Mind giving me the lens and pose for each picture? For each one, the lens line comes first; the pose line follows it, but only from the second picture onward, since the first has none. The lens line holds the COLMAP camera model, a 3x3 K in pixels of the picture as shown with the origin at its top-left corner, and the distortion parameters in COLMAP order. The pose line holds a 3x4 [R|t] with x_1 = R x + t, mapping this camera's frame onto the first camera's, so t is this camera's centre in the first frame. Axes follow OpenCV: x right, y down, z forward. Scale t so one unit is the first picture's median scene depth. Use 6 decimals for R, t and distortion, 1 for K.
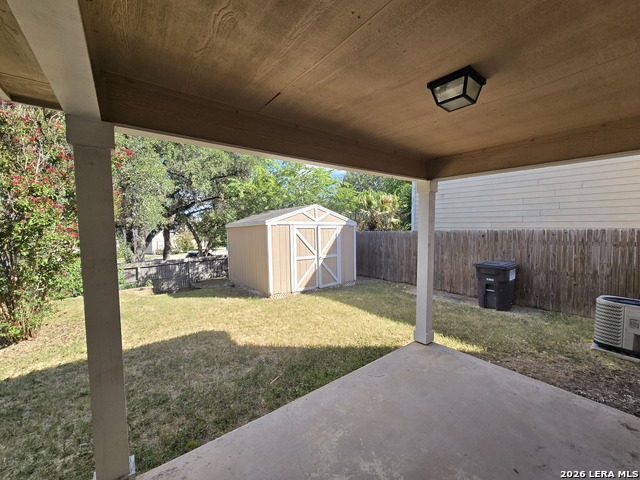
lens RADIAL K [[265.3, 0, 319.4], [0, 265.3, 240.1], [0, 0, 1]] dist [-0.006362, 0.001713]
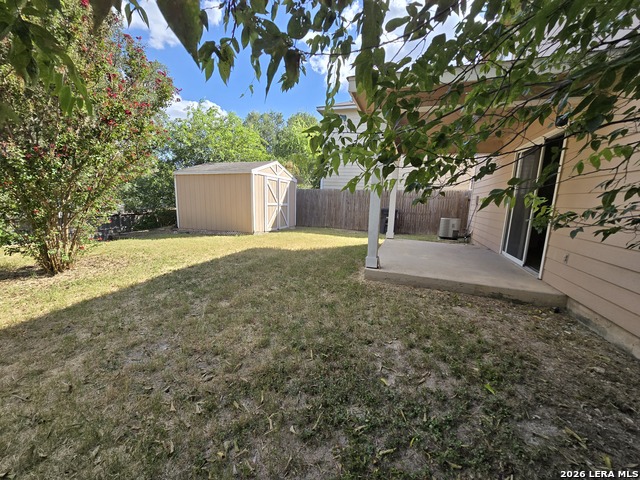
lens RADIAL K [[265.3, 0, 322.9], [0, 265.3, 243.5], [0, 0, 1]] dist [-0.006362, 0.001713]
pose [[0.833057, -0.045437, 0.551318, -0.533408], [-0.023067, 0.992901, 0.116685, 0.096197], [-0.552706, -0.109922, 0.826095, -0.173390]]
